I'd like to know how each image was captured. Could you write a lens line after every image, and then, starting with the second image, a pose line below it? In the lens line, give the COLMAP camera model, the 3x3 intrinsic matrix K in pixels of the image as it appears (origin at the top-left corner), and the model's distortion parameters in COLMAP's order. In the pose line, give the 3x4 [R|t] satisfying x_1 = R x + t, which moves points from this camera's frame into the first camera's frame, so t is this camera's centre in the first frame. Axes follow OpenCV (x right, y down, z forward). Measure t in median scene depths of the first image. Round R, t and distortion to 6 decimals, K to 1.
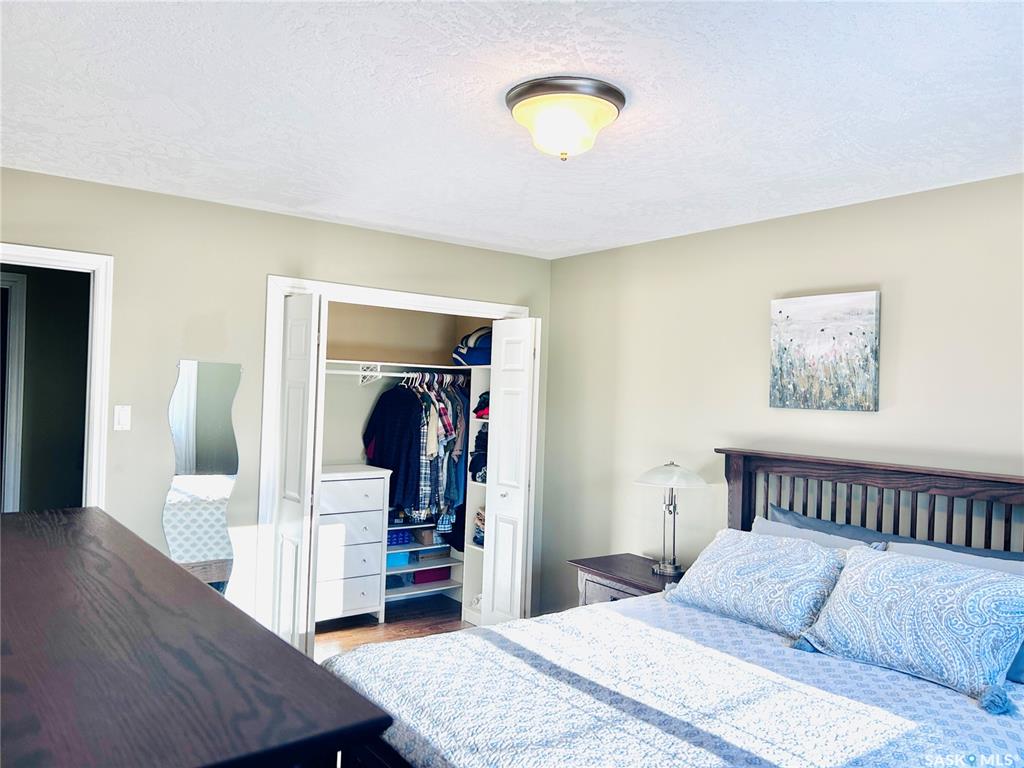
lens RADIAL K [[778.9, 0, 504.4], [0, 778.9, 385.0], [0, 0, 1]] dist [0.054399, -0.052505]
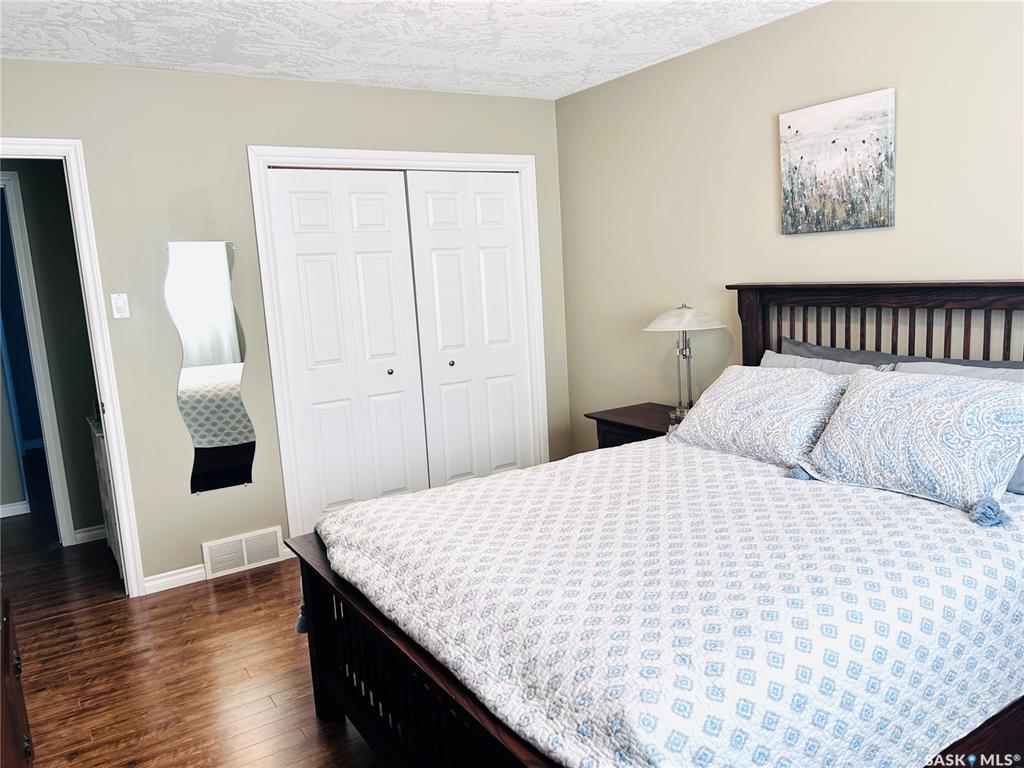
lens RADIAL K [[778.9, 0, 519.1], [0, 778.9, 384.0], [0, 0, 1]] dist [0.054399, -0.052505]
pose [[0.993753, -0.079207, -0.078617, 0.104434], [0.090845, 0.983309, 0.157642, 0.032740], [0.064818, -0.163799, 0.984362, 0.038052]]
